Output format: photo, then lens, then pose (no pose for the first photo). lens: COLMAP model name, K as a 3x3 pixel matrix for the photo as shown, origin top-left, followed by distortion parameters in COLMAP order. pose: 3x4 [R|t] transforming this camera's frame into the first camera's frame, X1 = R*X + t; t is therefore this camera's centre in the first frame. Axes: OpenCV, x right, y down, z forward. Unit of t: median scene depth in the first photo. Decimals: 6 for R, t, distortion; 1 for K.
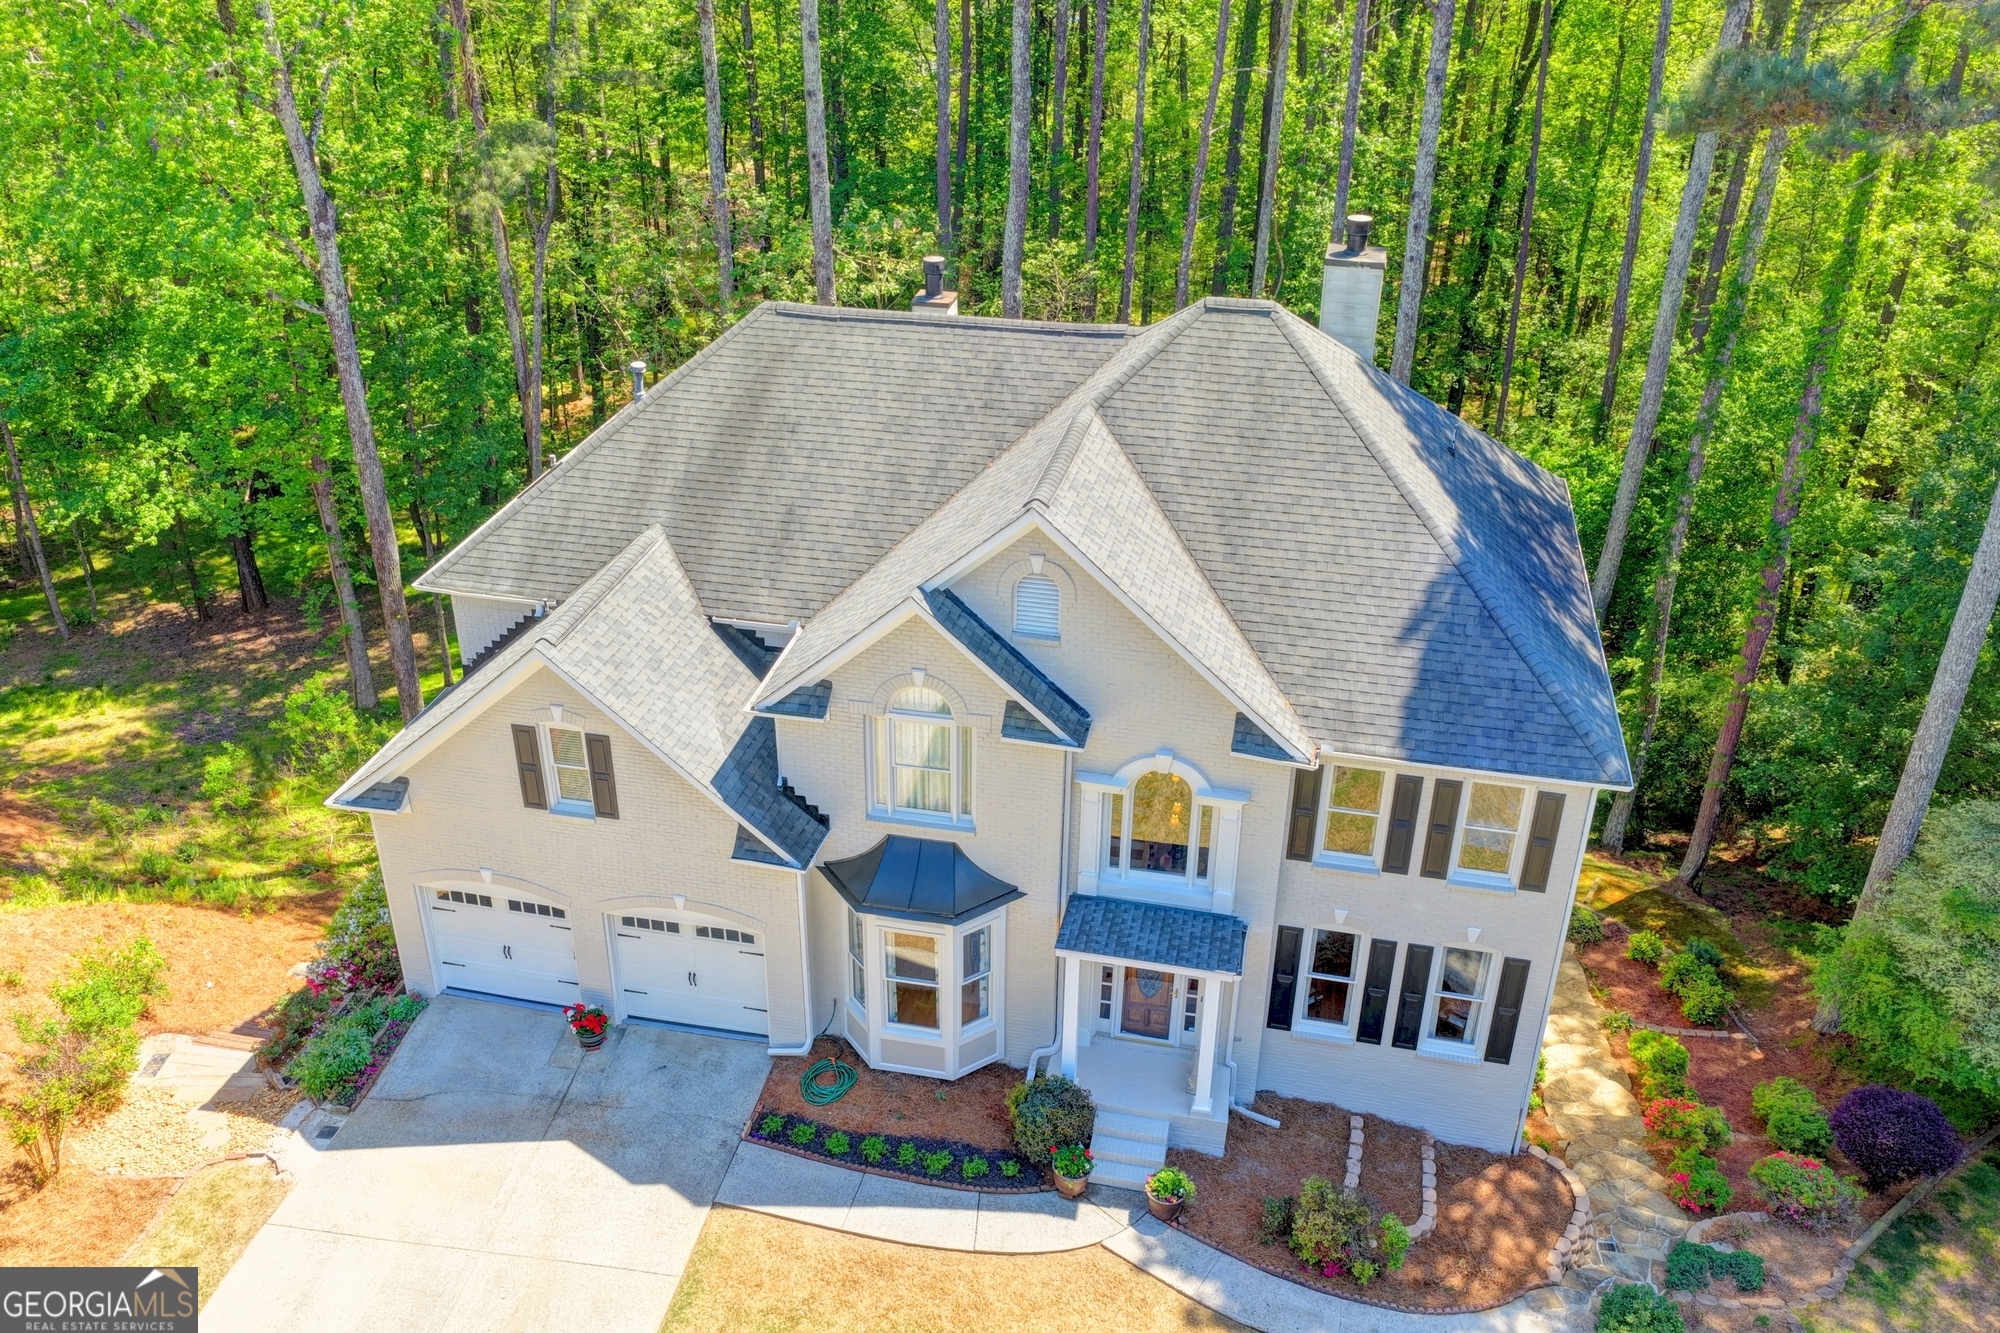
lens RADIAL K [[1652.7, 0, 1000.0], [0, 1652.7, 666.5], [0, 0, 1]] dist [-0.009412, 0.032408]
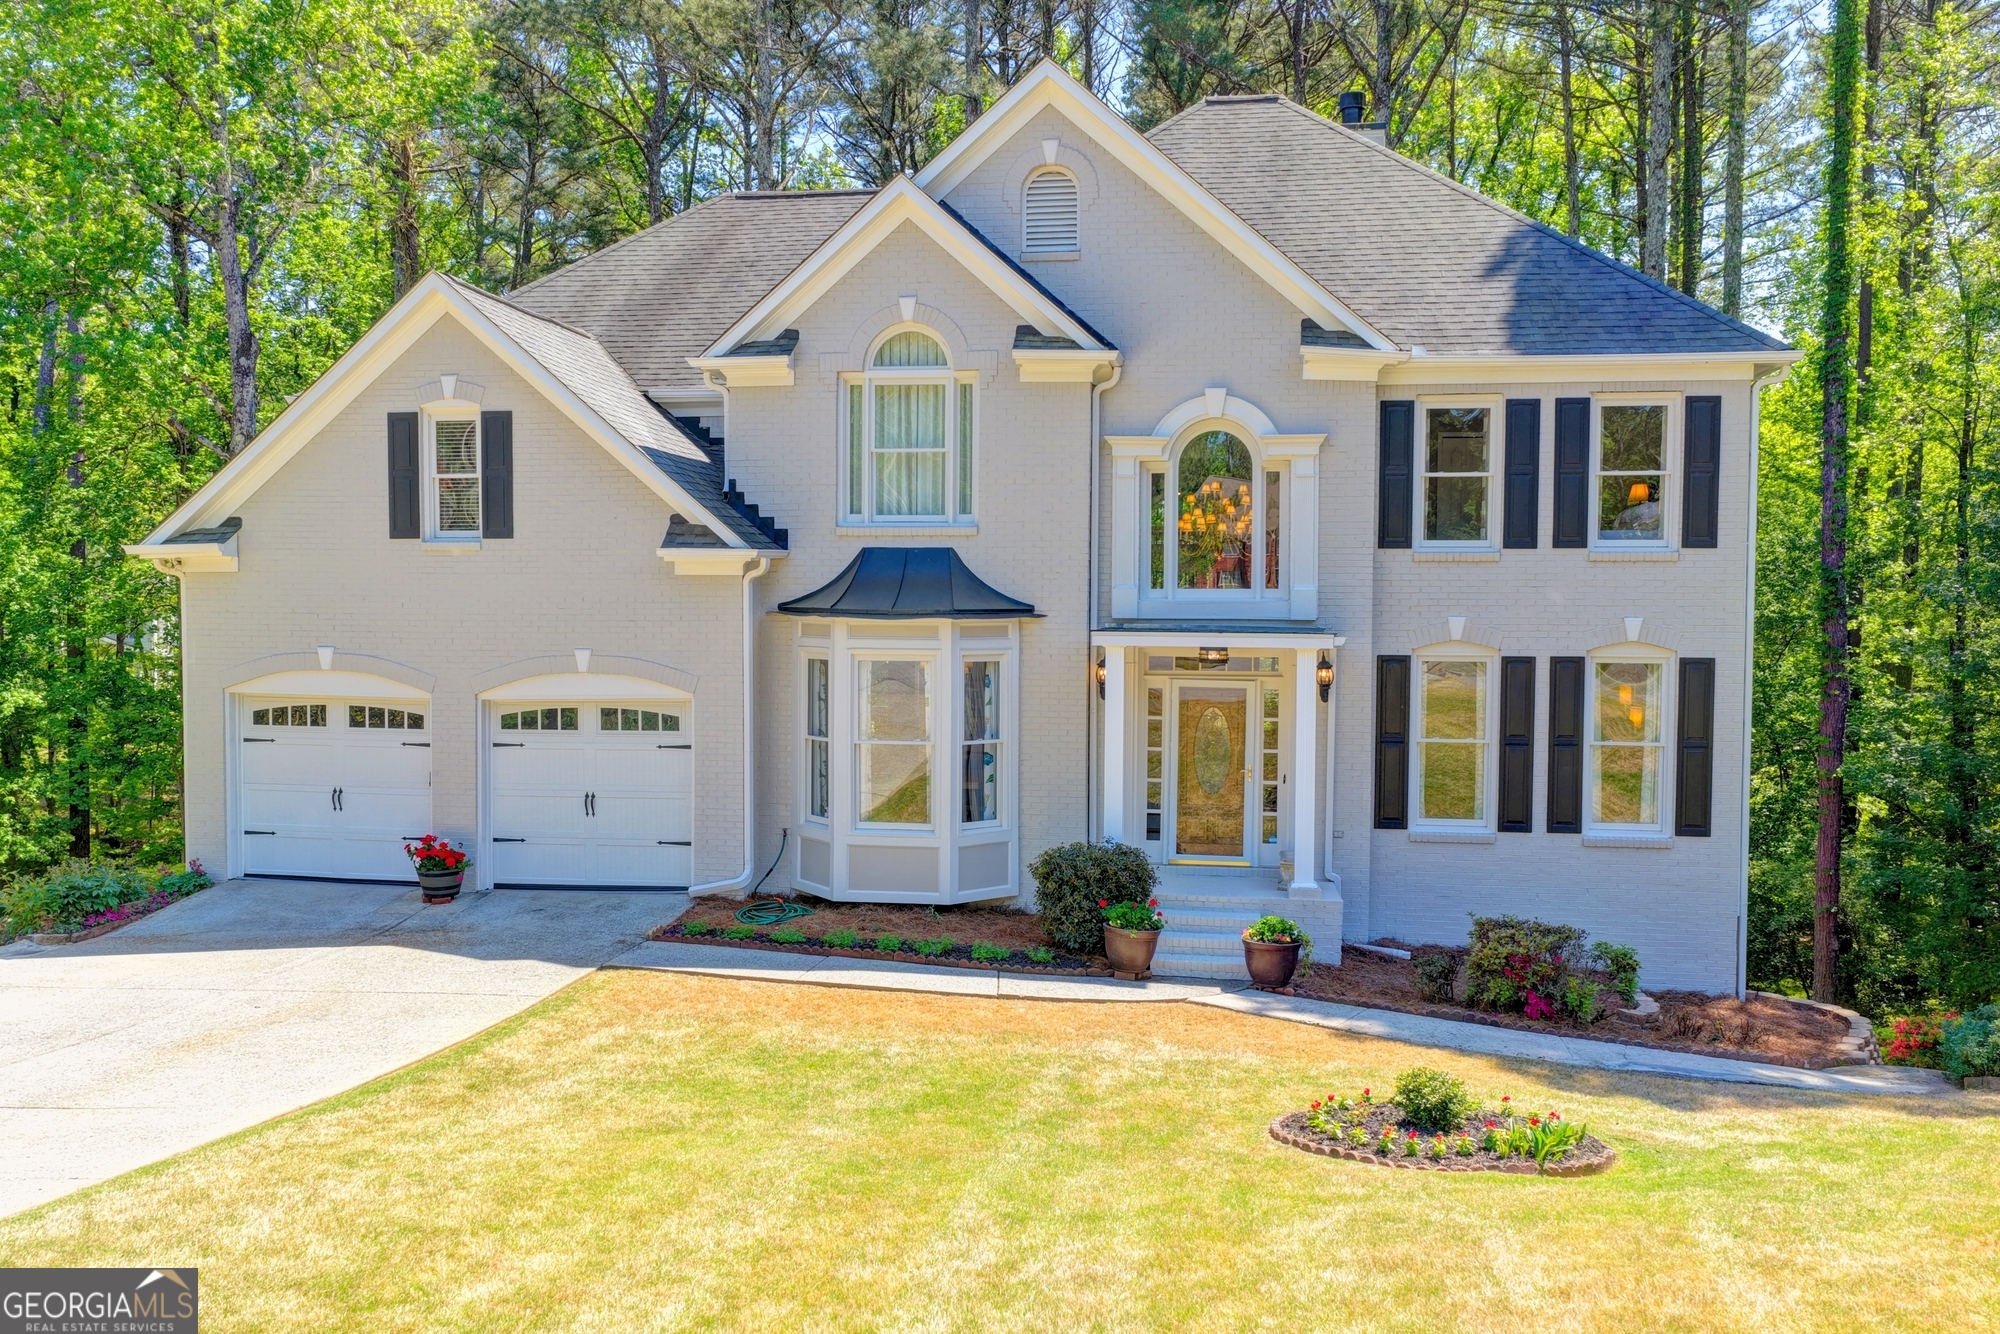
lens RADIAL K [[1652.7, 0, 1000.0], [0, 1652.7, 667.0], [0, 0, 1]] dist [-0.009412, 0.032408]
pose [[0.998539, -0.008873, 0.053304, -0.045617], [0.031731, 0.894728, -0.445483, 0.494251], [-0.043740, 0.446524, 0.893702, 0.328436]]
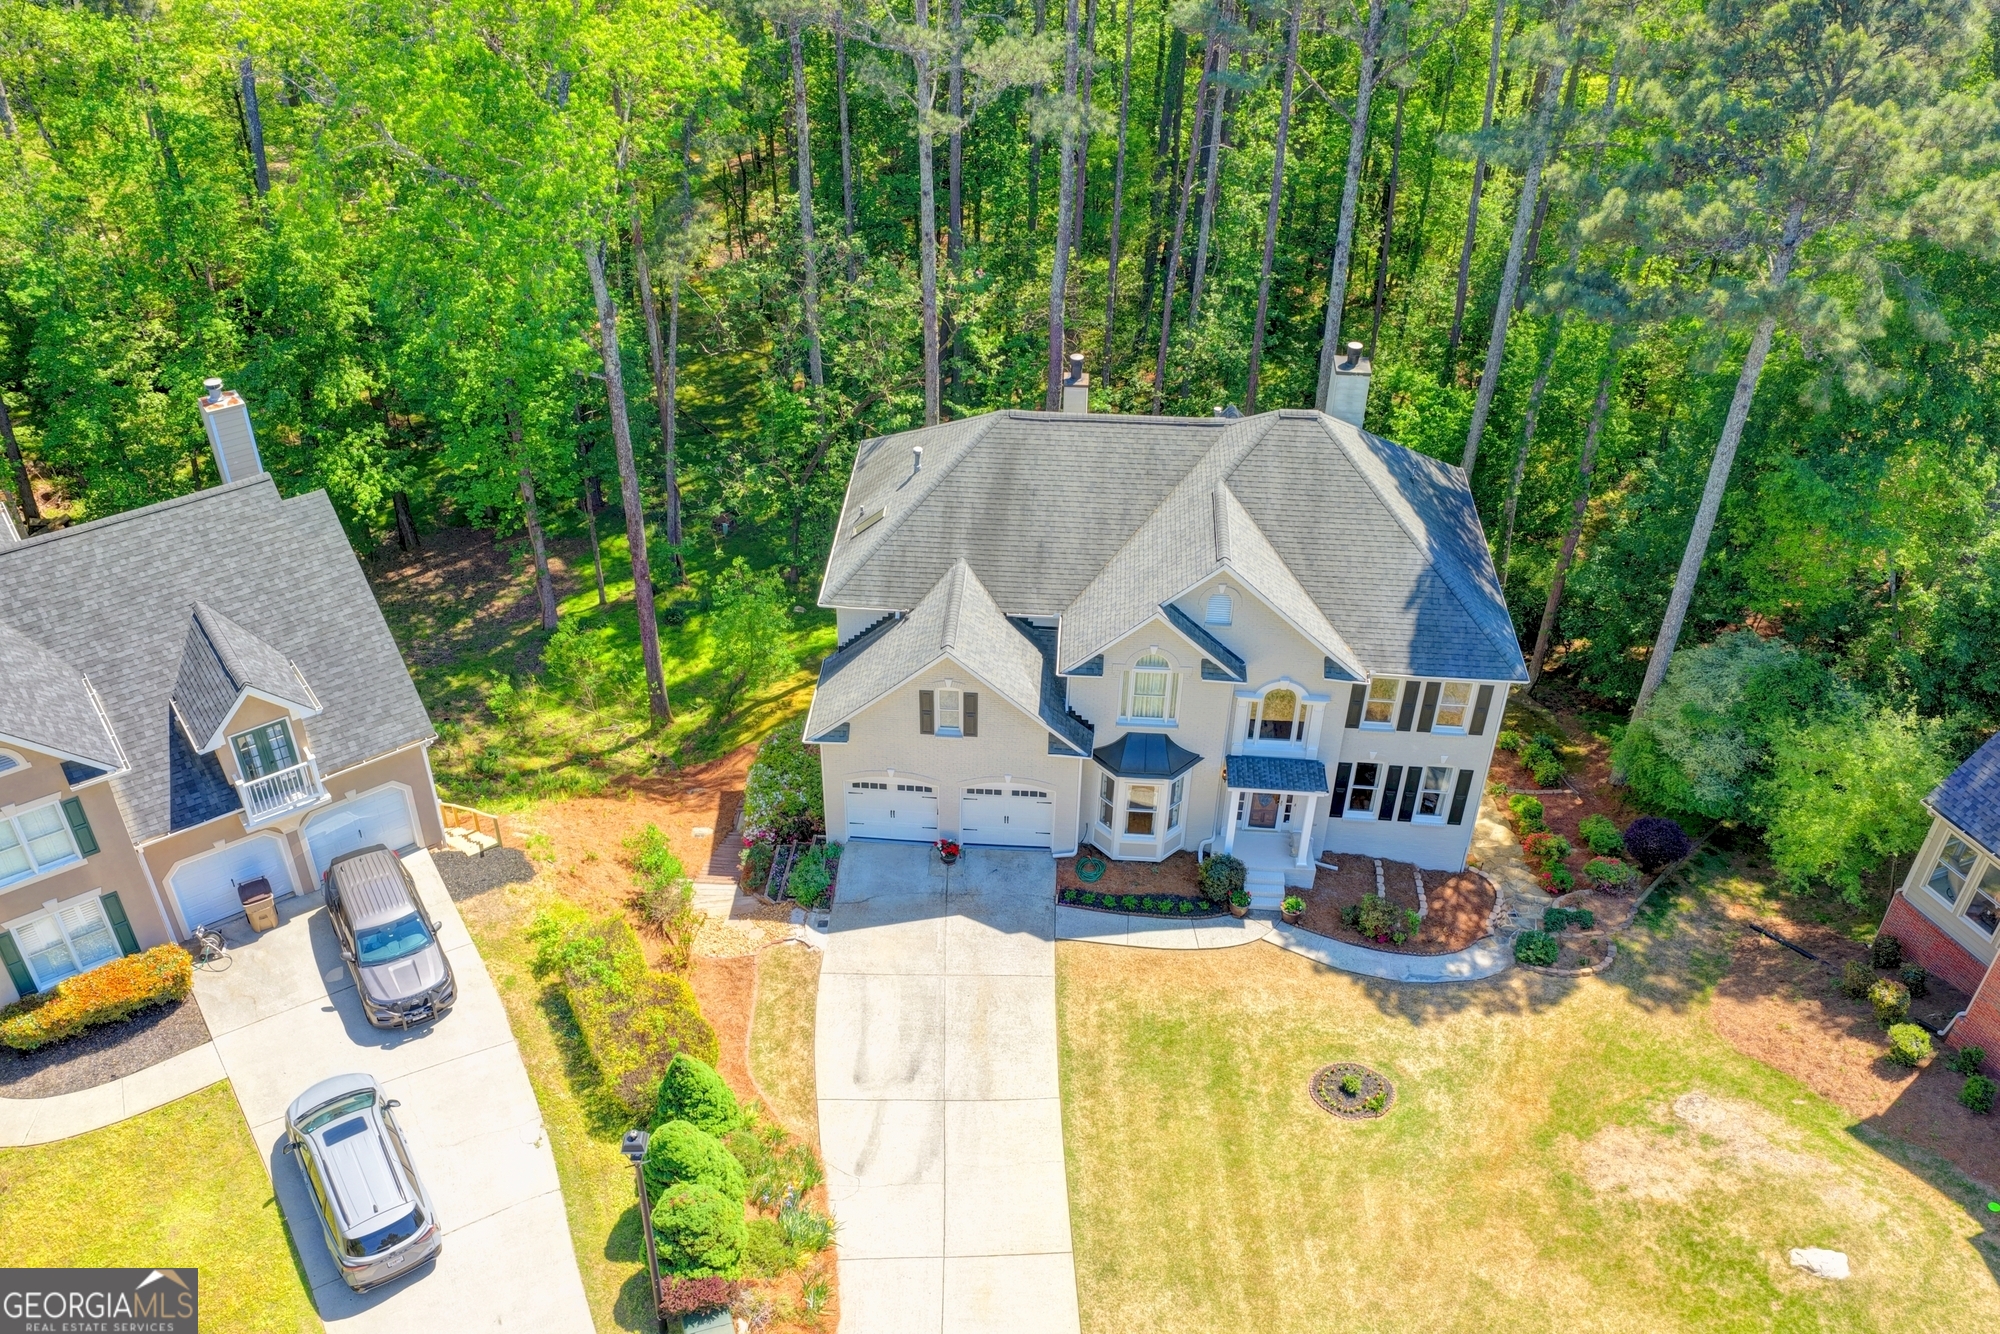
lens RADIAL K [[1652.7, 0, 1000.0], [0, 1652.7, 667.0], [0, 0, 1]] dist [-0.009412, 0.032408]
pose [[0.989722, -0.081119, 0.117772, -0.407516], [0.064313, 0.988048, 0.140086, -0.227034], [-0.127728, -0.131072, 0.983110, -0.732240]]
